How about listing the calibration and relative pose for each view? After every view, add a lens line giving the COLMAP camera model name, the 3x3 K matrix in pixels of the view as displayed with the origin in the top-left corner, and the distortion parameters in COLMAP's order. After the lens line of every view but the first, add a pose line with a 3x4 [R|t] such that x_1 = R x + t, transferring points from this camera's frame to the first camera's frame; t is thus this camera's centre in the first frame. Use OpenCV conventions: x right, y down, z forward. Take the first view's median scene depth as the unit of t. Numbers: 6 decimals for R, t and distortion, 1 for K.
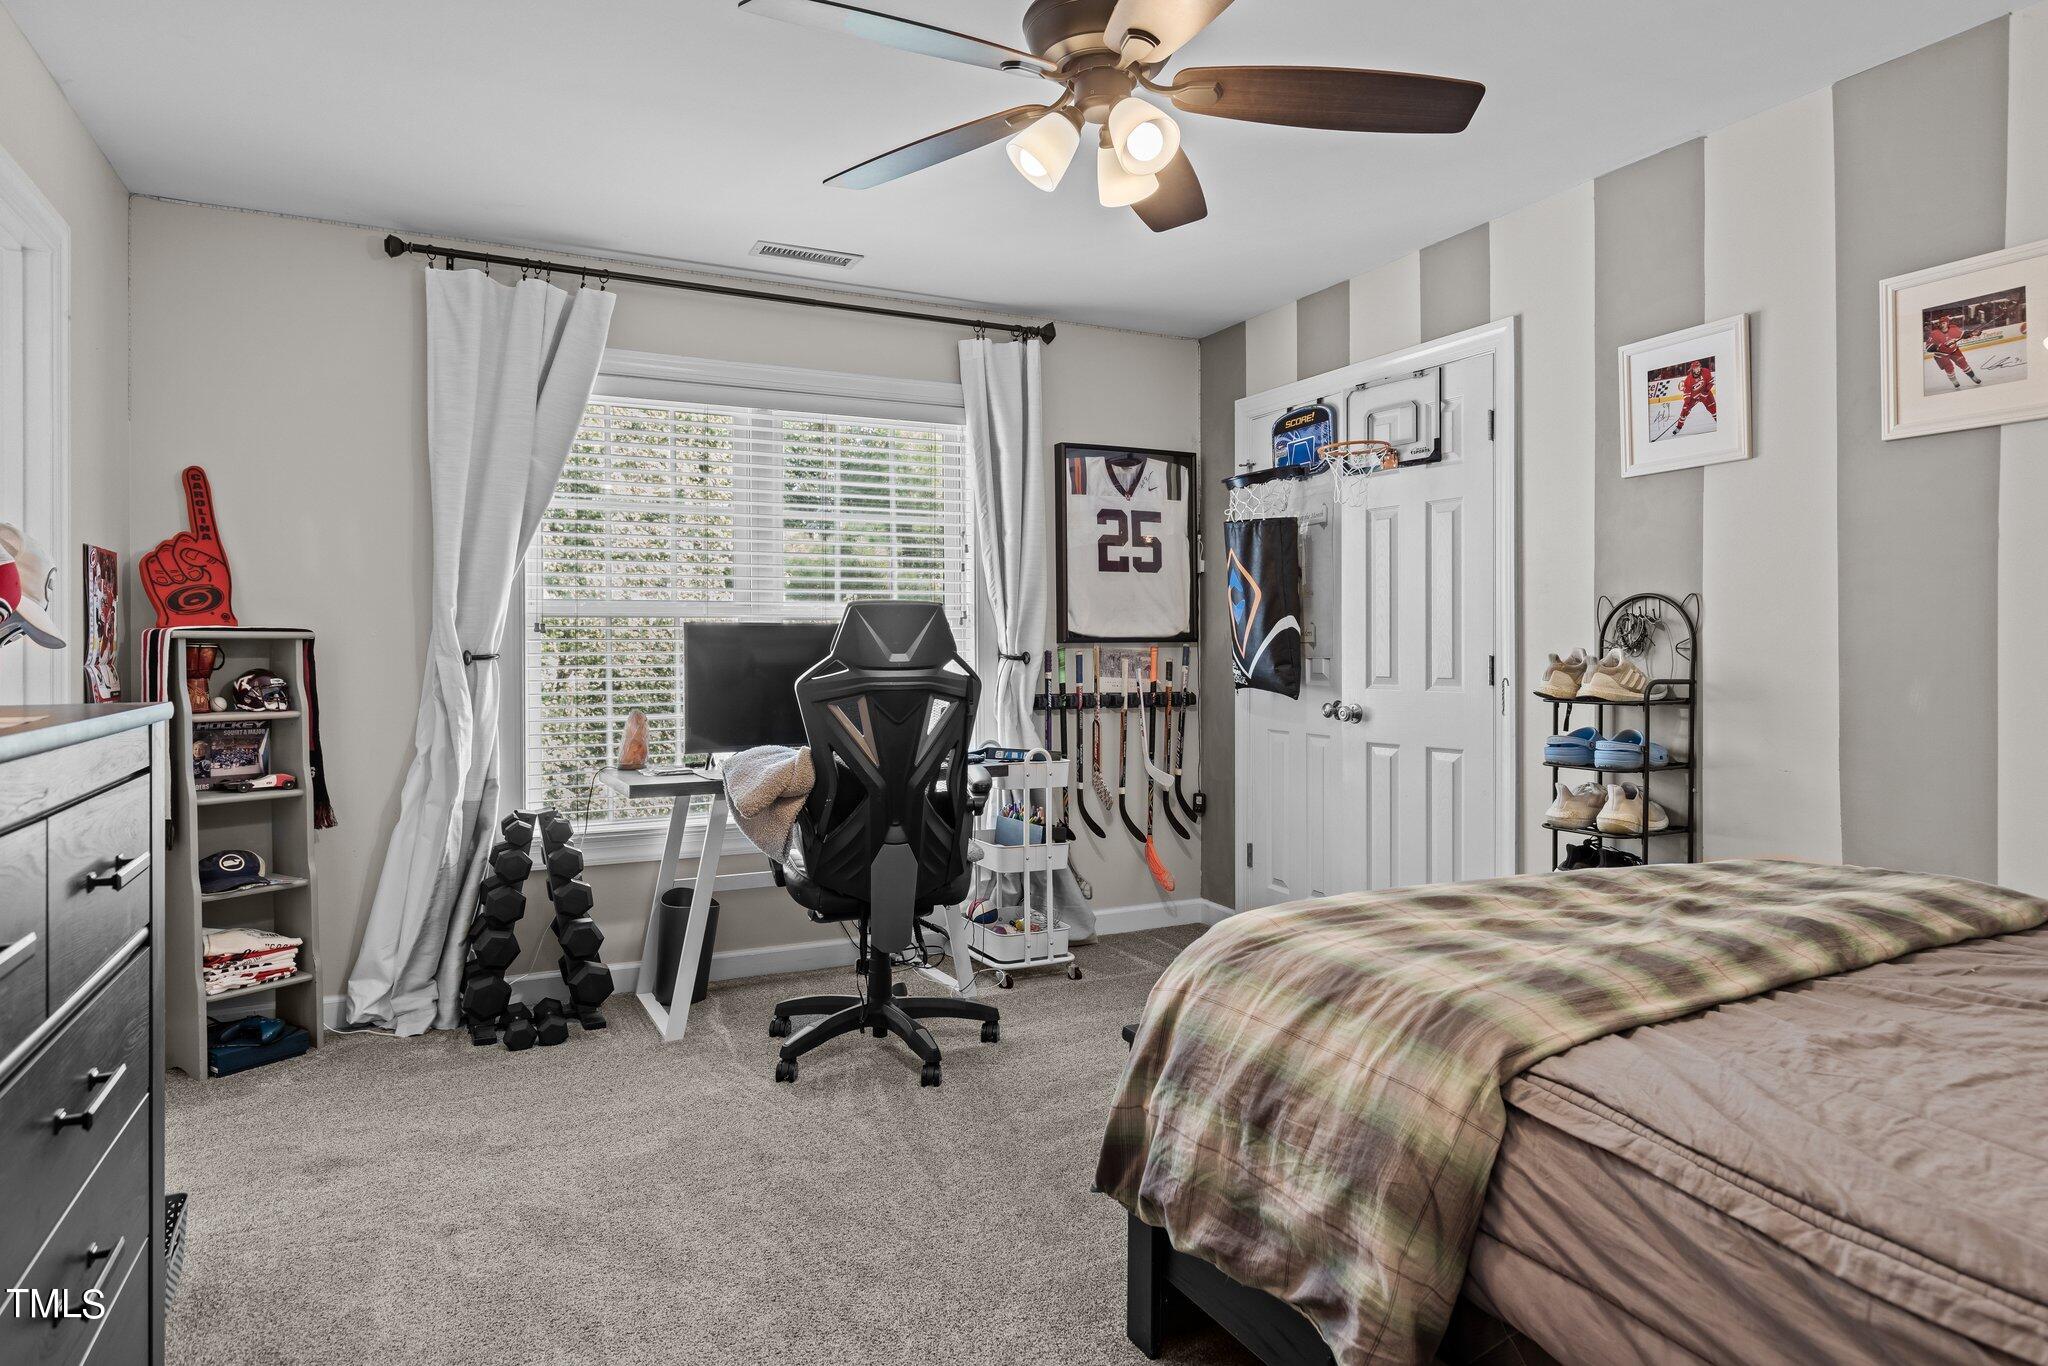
lens RADIAL K [[1219.9, 0, 1027.8], [0, 1219.9, 679.6], [0, 0, 1]] dist [0.002441, 0.000081]
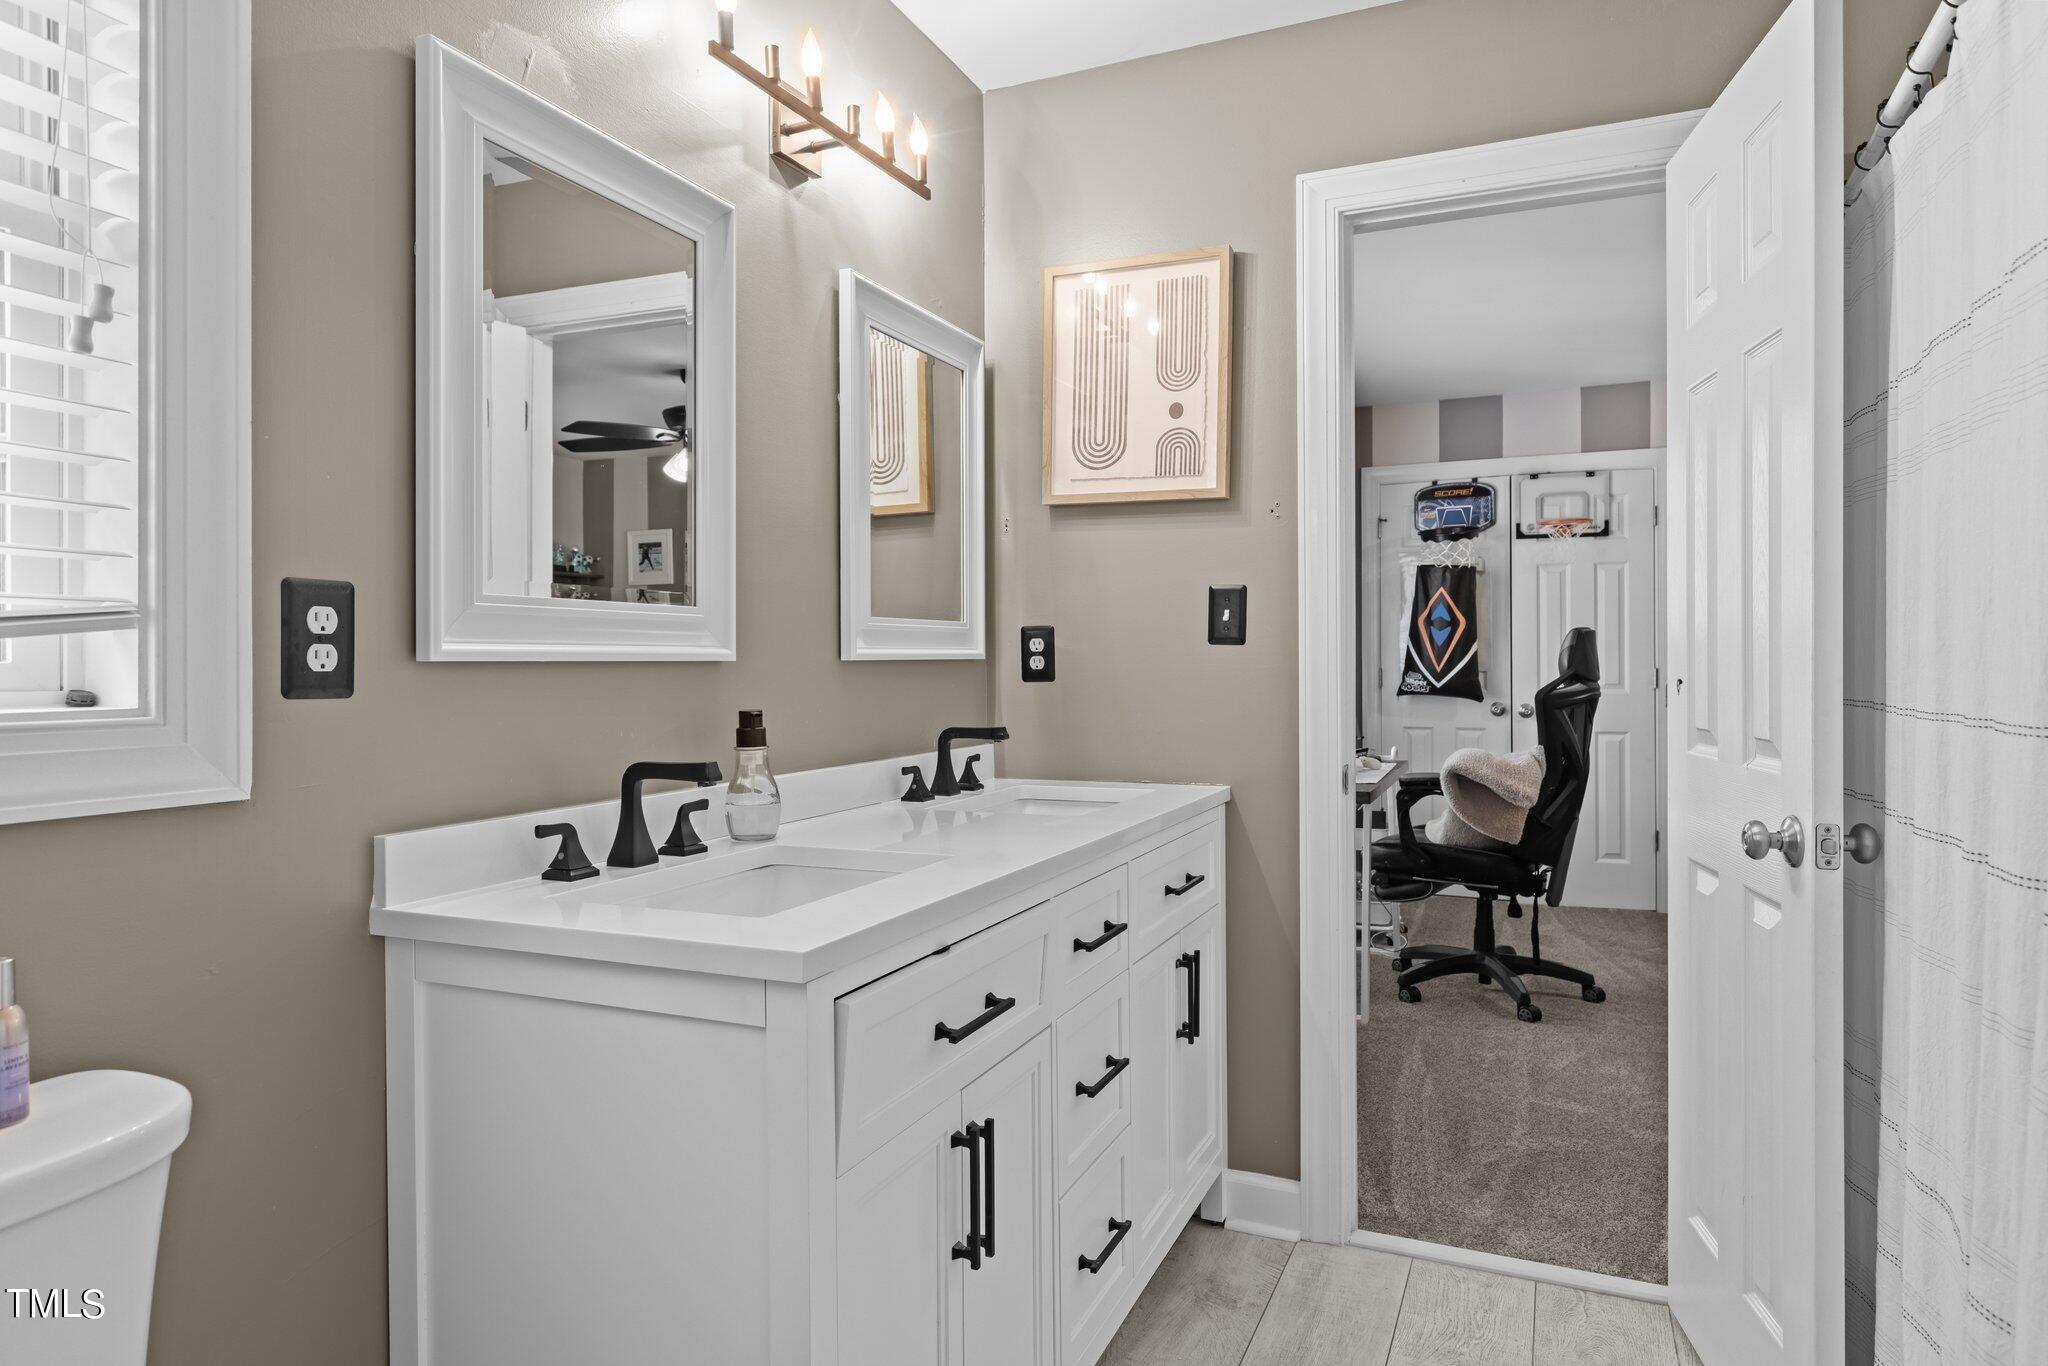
lens RADIAL K [[1219.9, 0, 1026.3], [0, 1219.9, 676.4], [0, 0, 1]] dist [0.002441, 0.000081]
pose [[0.754590, 0.004143, 0.656184, -1.031399], [0.016701, 0.999535, -0.025517, 0.014183], [-0.655984, 0.030214, 0.754170, 0.318396]]
